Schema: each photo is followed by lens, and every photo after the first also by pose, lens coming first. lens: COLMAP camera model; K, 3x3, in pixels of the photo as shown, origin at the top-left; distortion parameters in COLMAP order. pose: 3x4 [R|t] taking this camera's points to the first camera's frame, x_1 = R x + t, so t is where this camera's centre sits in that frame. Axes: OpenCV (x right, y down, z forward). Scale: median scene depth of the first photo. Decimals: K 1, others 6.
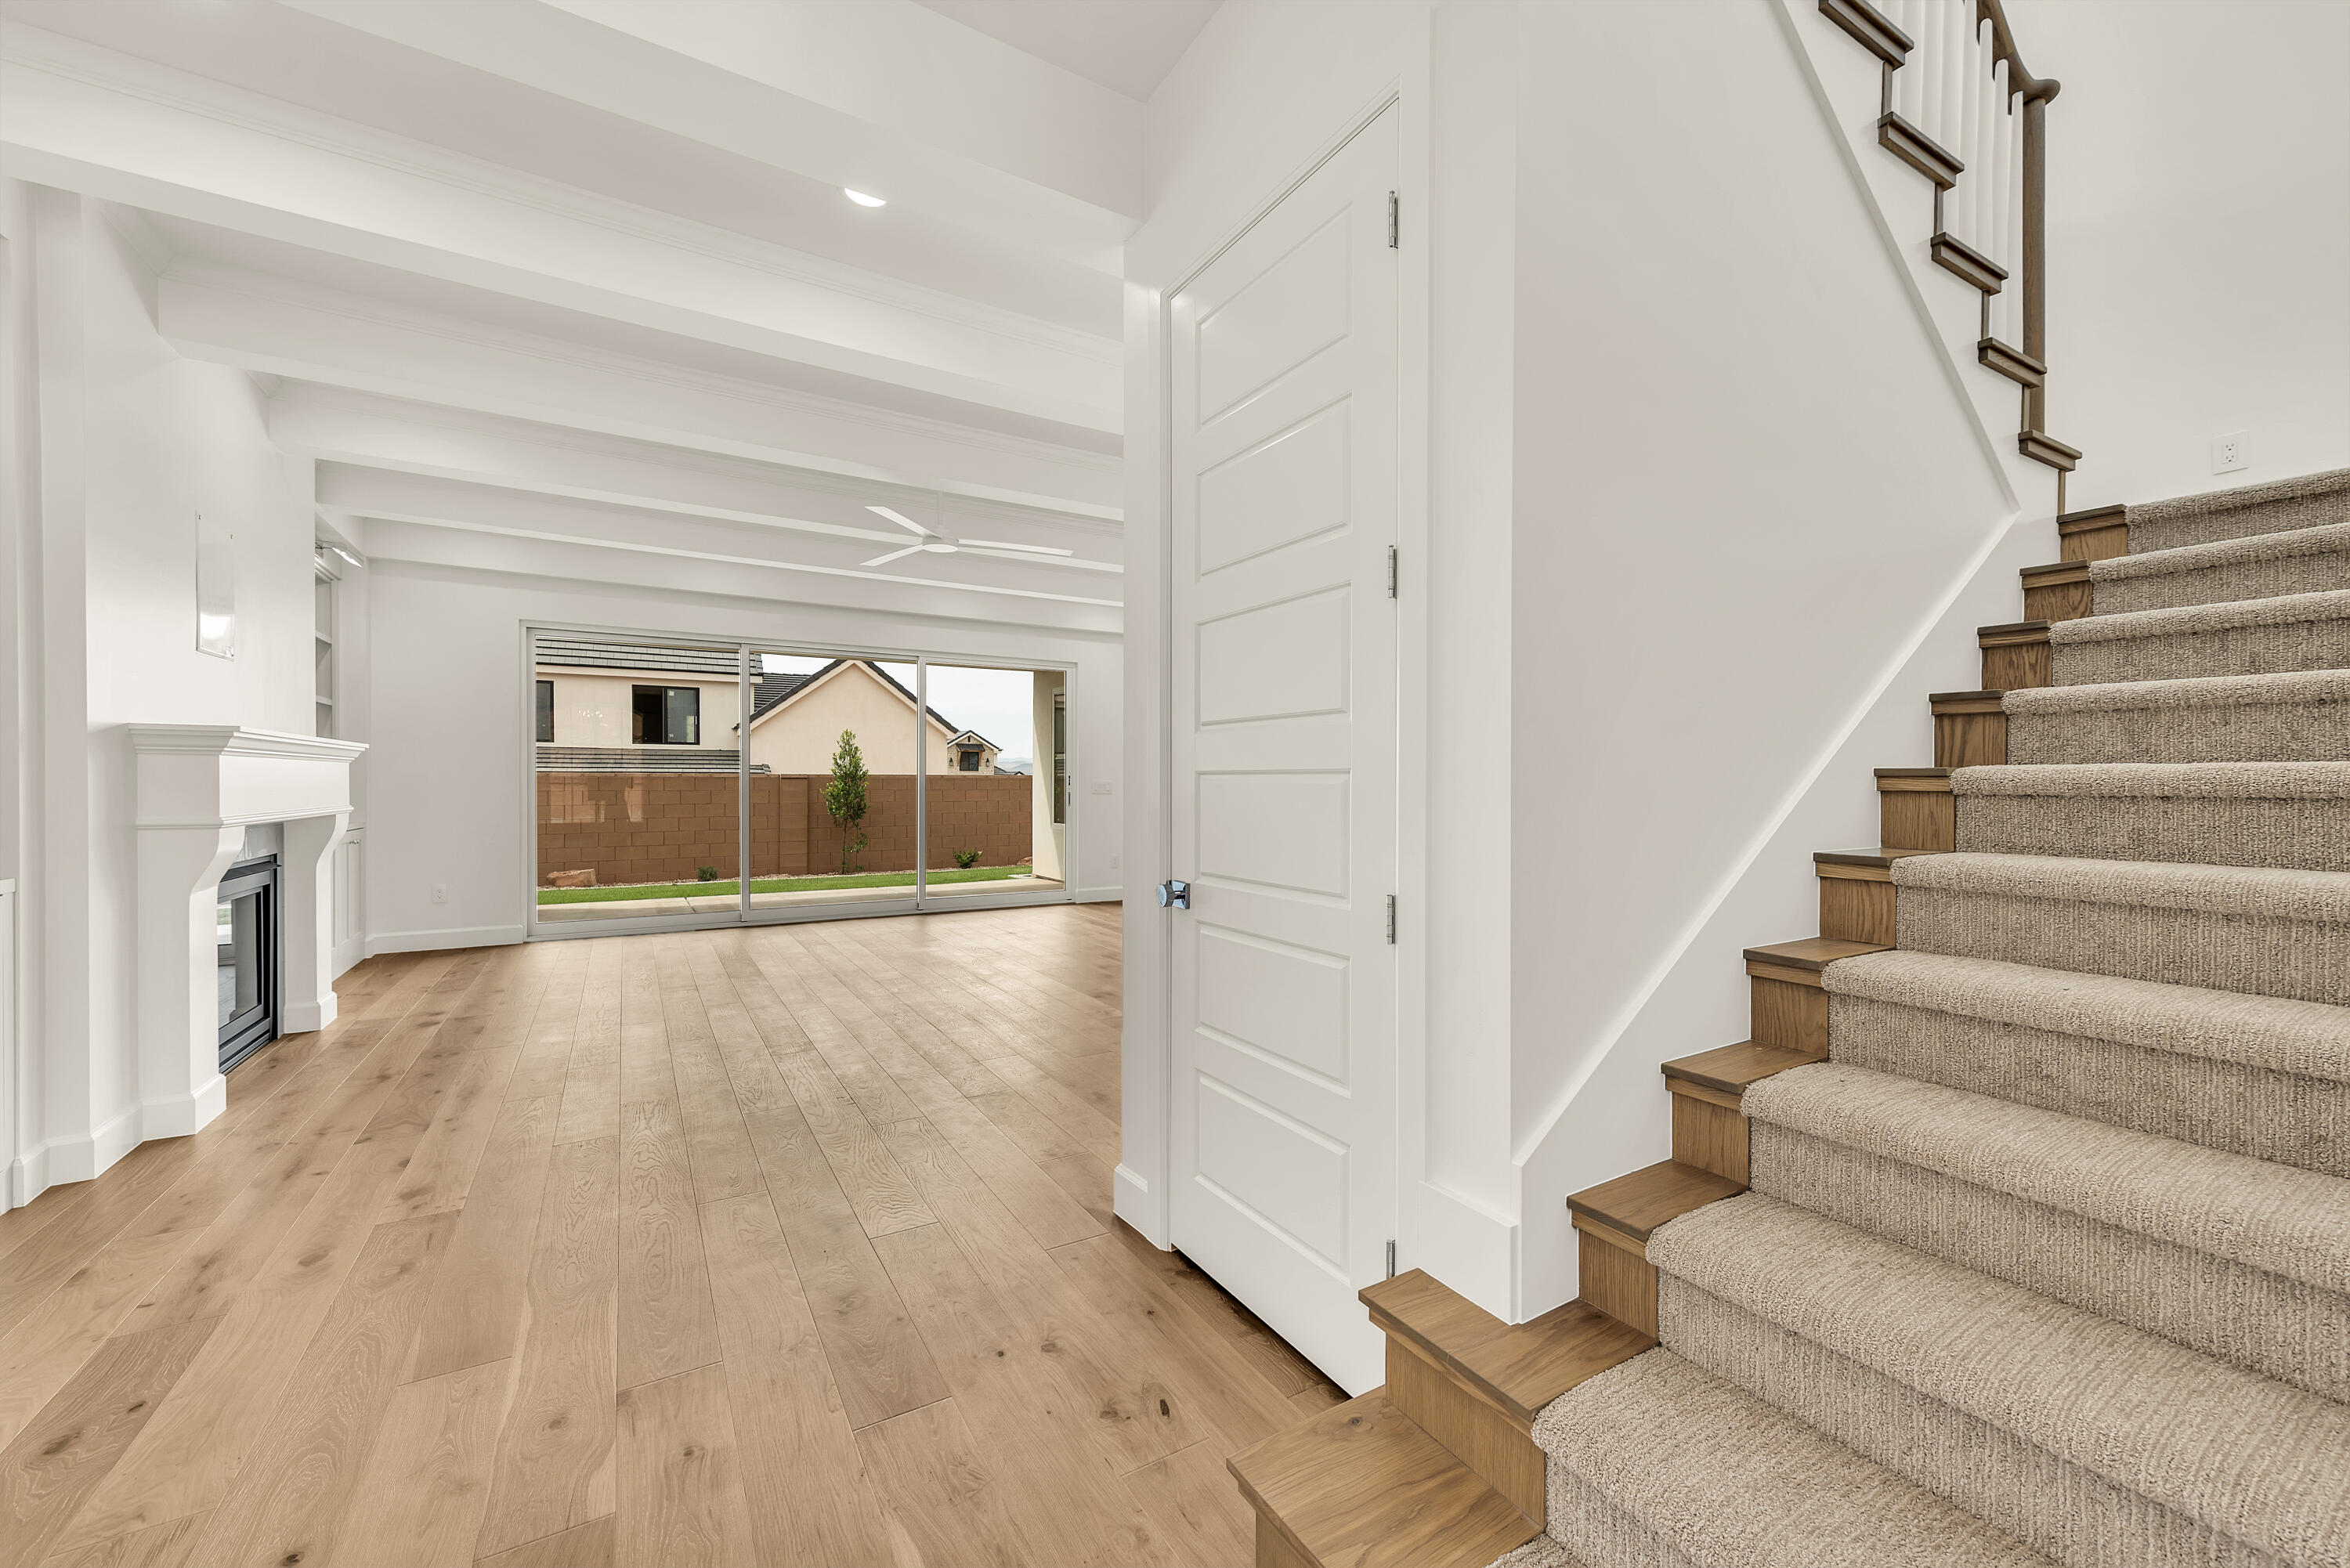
lens RADIAL K [[917.3, 0, 1177.6], [0, 917.3, 788.9], [0, 0, 1]] dist [0.011519, -0.000564]
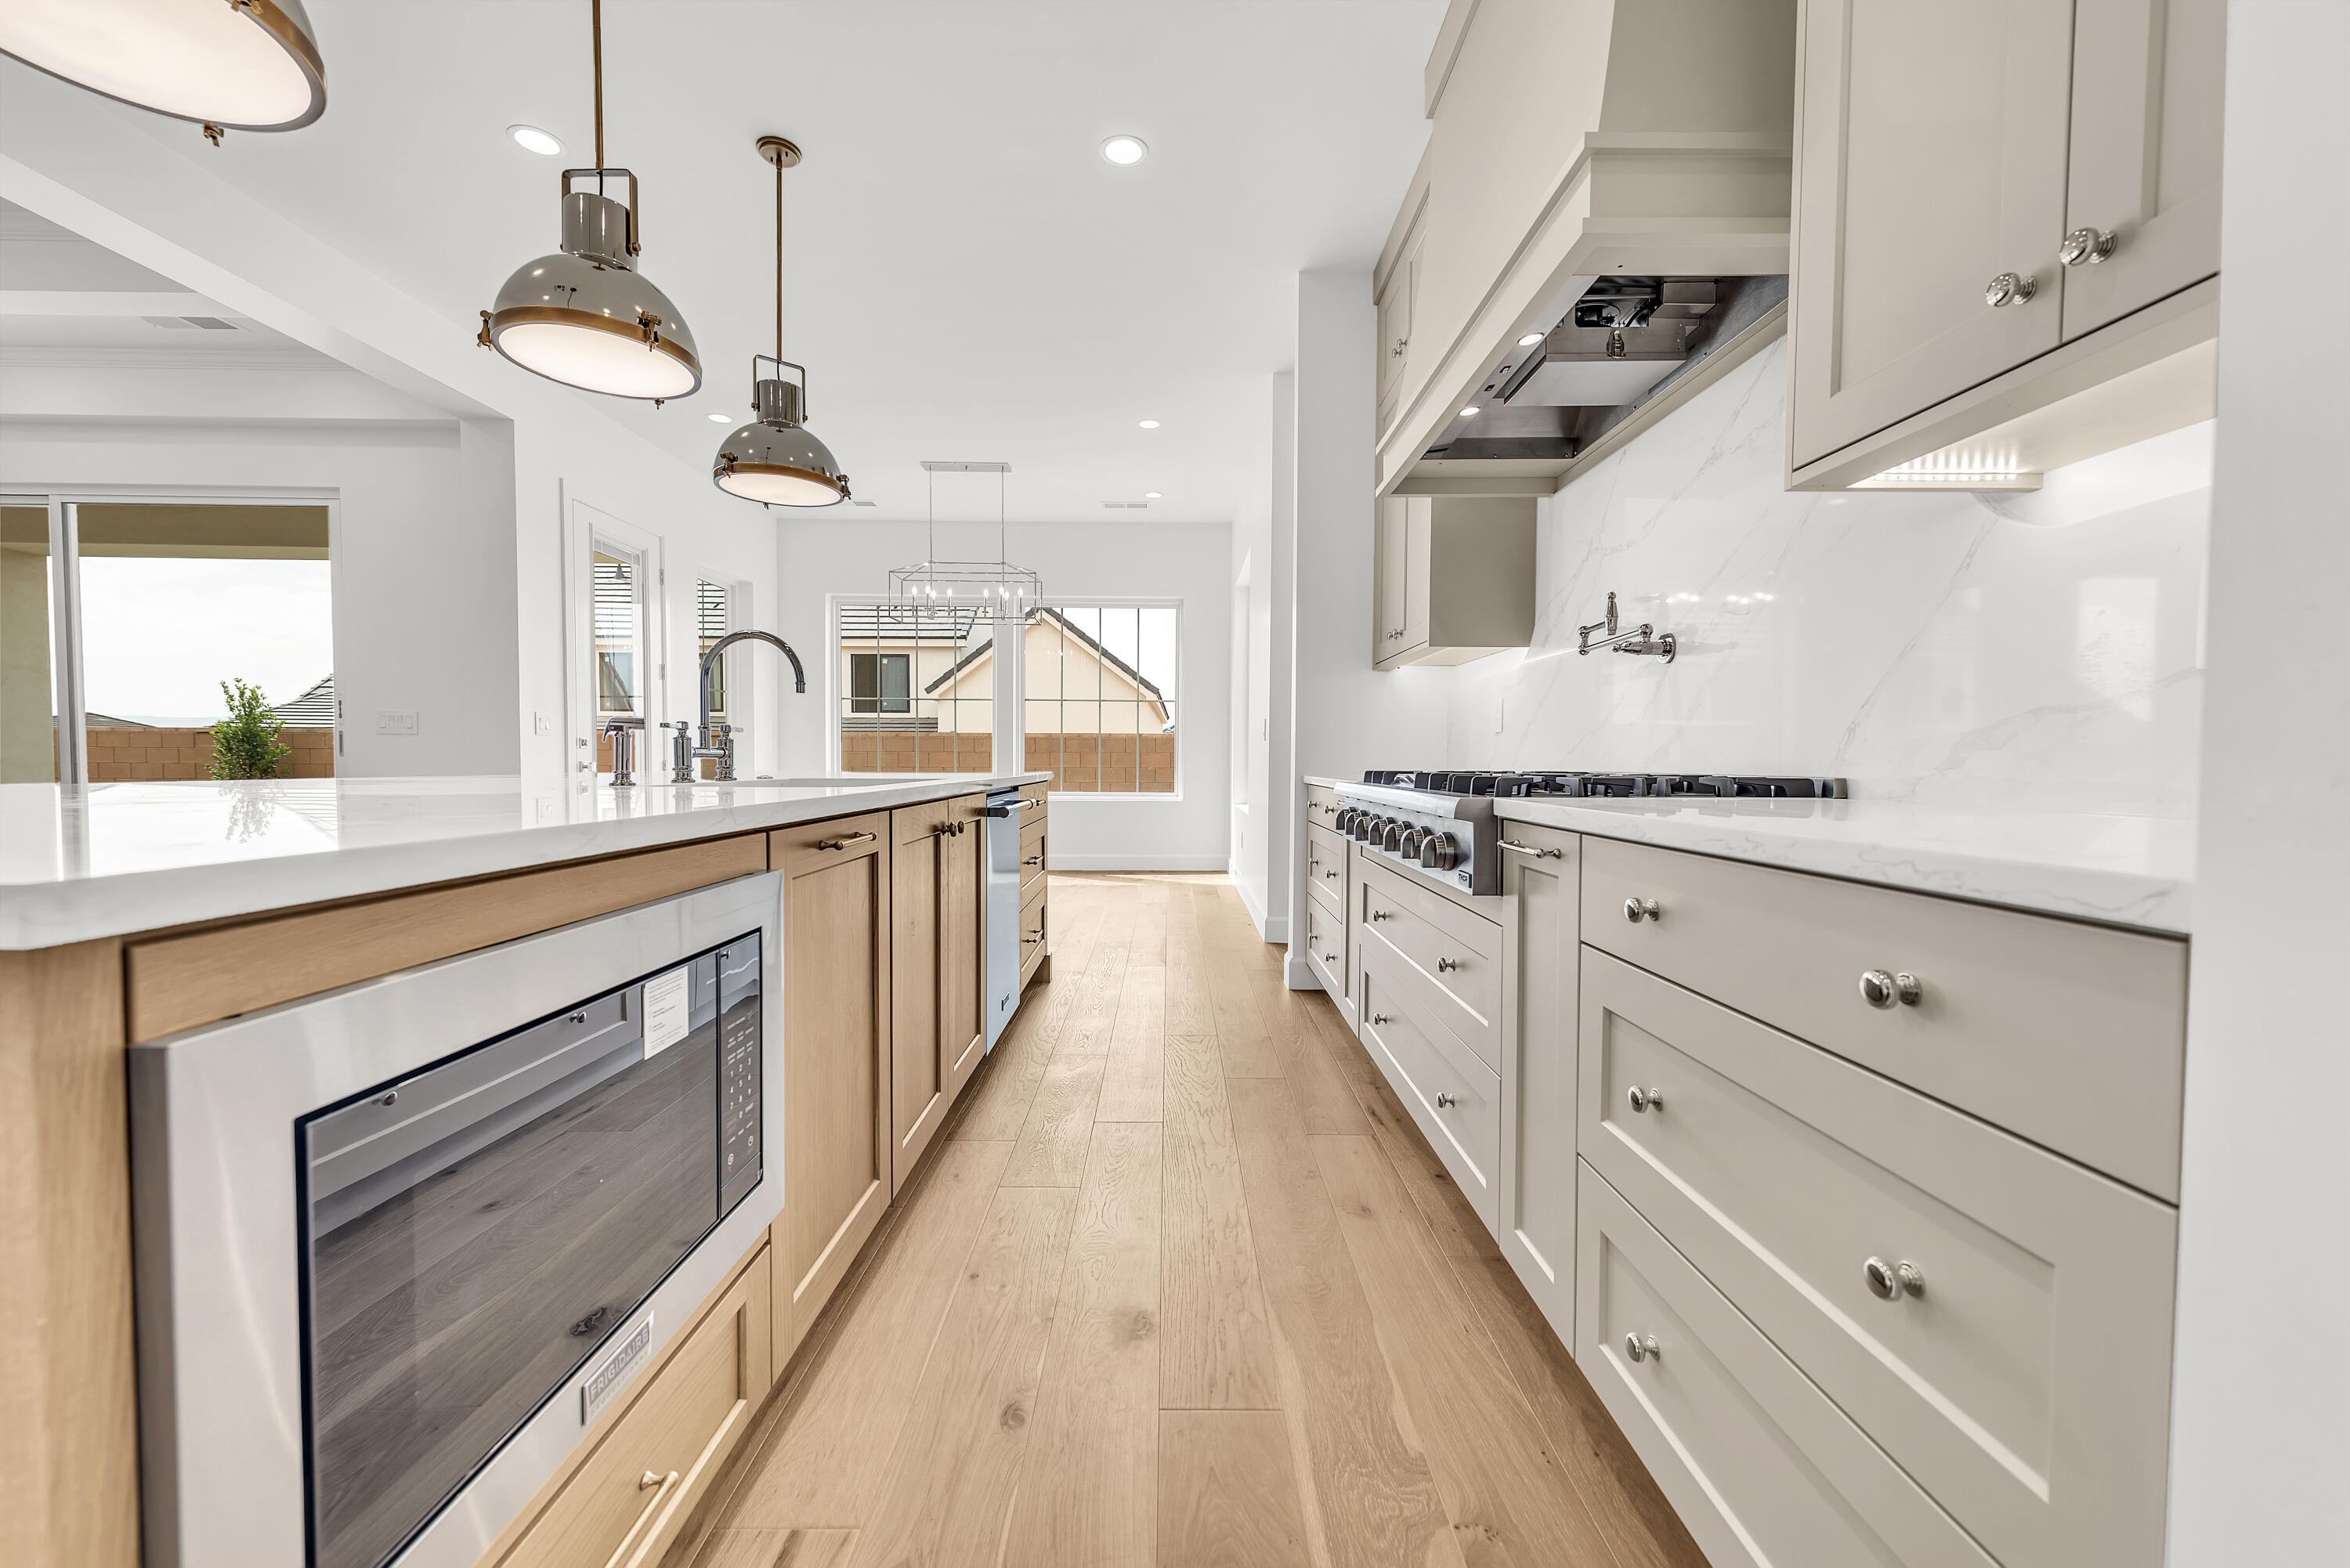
lens RADIAL K [[921.8, 0, 1176.3], [0, 921.8, 789.0], [0, 0, 1]] dist [0.007322, -0.000494]
pose [[0.861347, 0.019162, -0.507655, 0.374634], [-0.008364, 0.999688, 0.023542, 0.013349], [0.507948, -0.016032, 0.861239, 0.495477]]
